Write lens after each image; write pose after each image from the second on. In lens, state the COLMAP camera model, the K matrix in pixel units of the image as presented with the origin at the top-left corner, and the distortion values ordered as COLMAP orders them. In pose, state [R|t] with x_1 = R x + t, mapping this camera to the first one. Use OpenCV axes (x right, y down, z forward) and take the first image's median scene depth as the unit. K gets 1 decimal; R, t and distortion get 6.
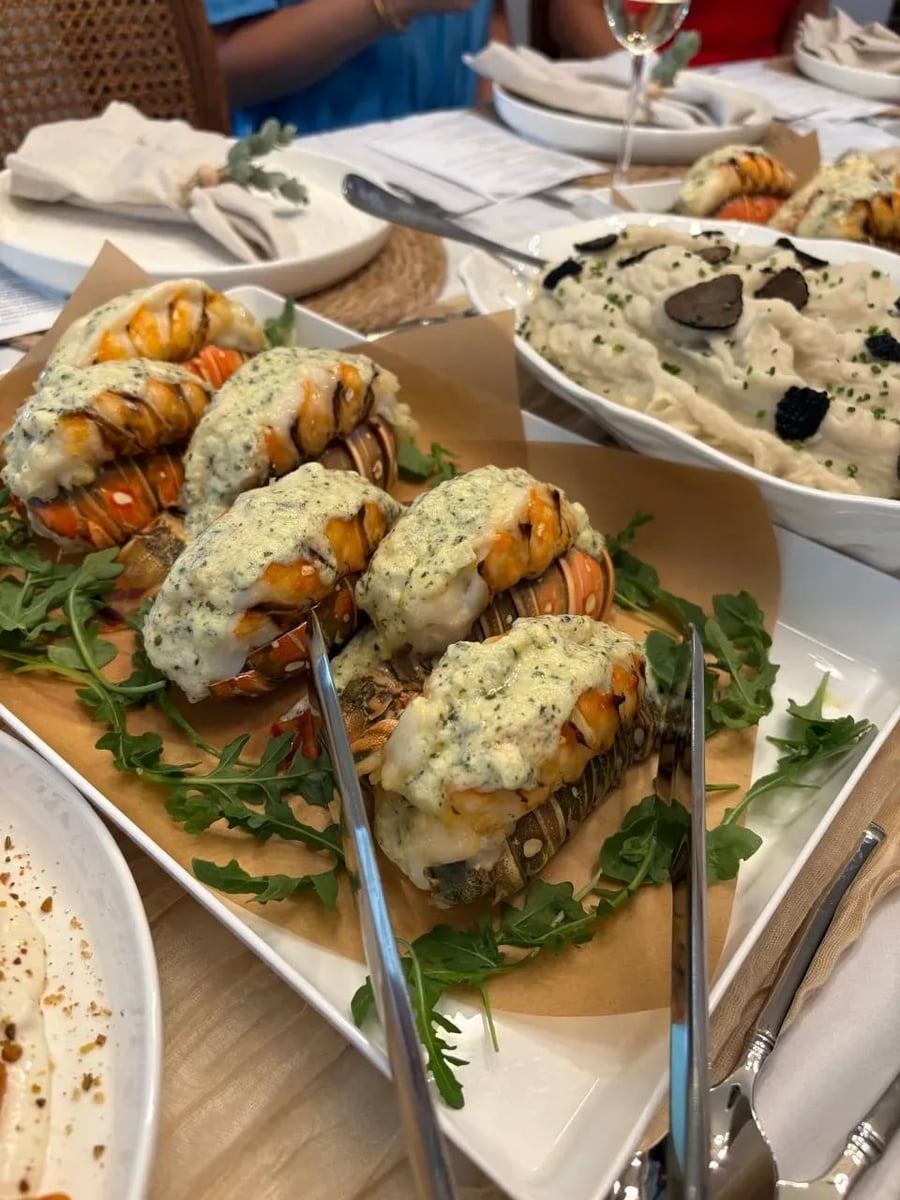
lens RADIAL K [[925.4, 0, 450.0], [0, 925.4, 600.0], [0, 0, 1]] dist [-0.035897, 0.003497]
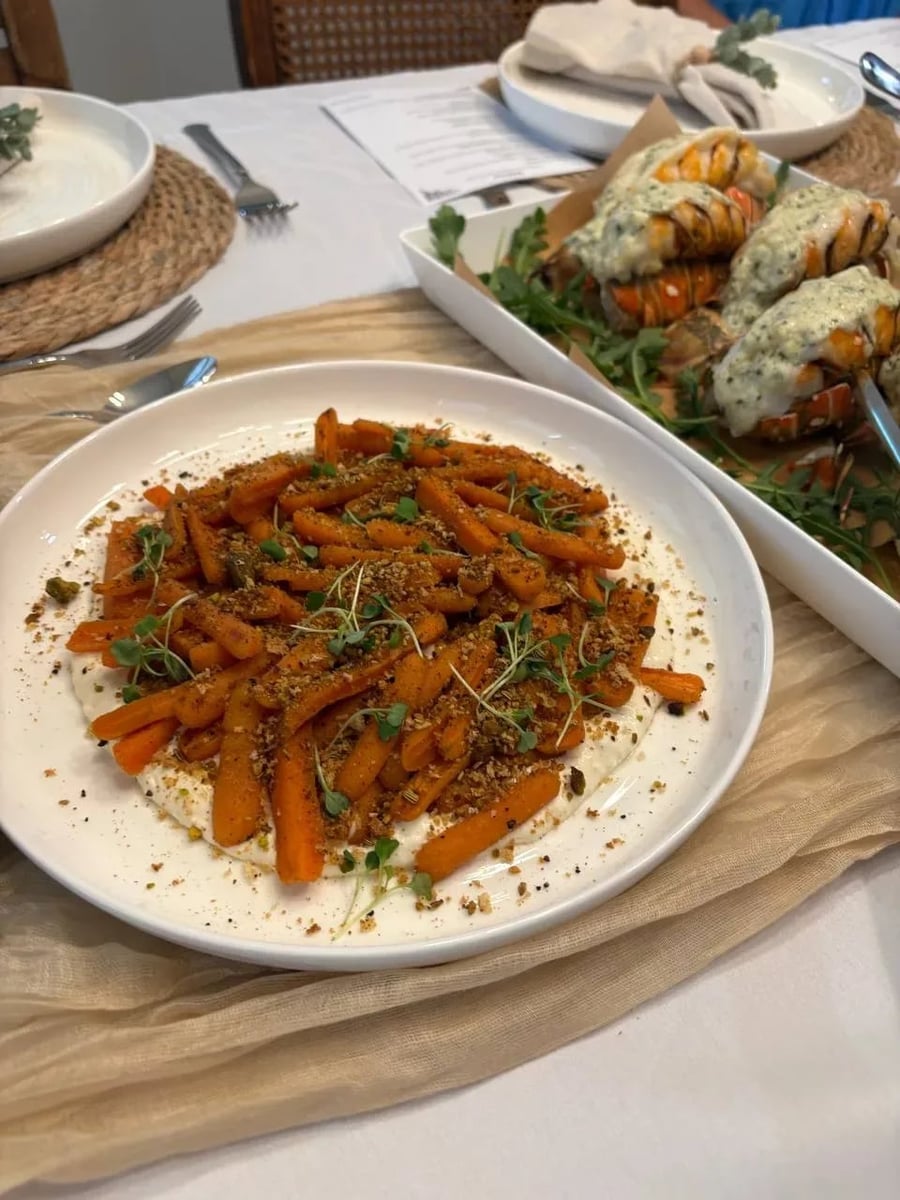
lens RADIAL K [[897.7, 0, 450.0], [0, 897.7, 600.0], [0, 0, 1]] dist [0.000639, -0.051367]
pose [[0.946887, 0.192699, -0.257433, -0.252117], [-0.171068, 0.979739, 0.104154, 0.242581], [0.272288, -0.054583, 0.960667, -0.319448]]
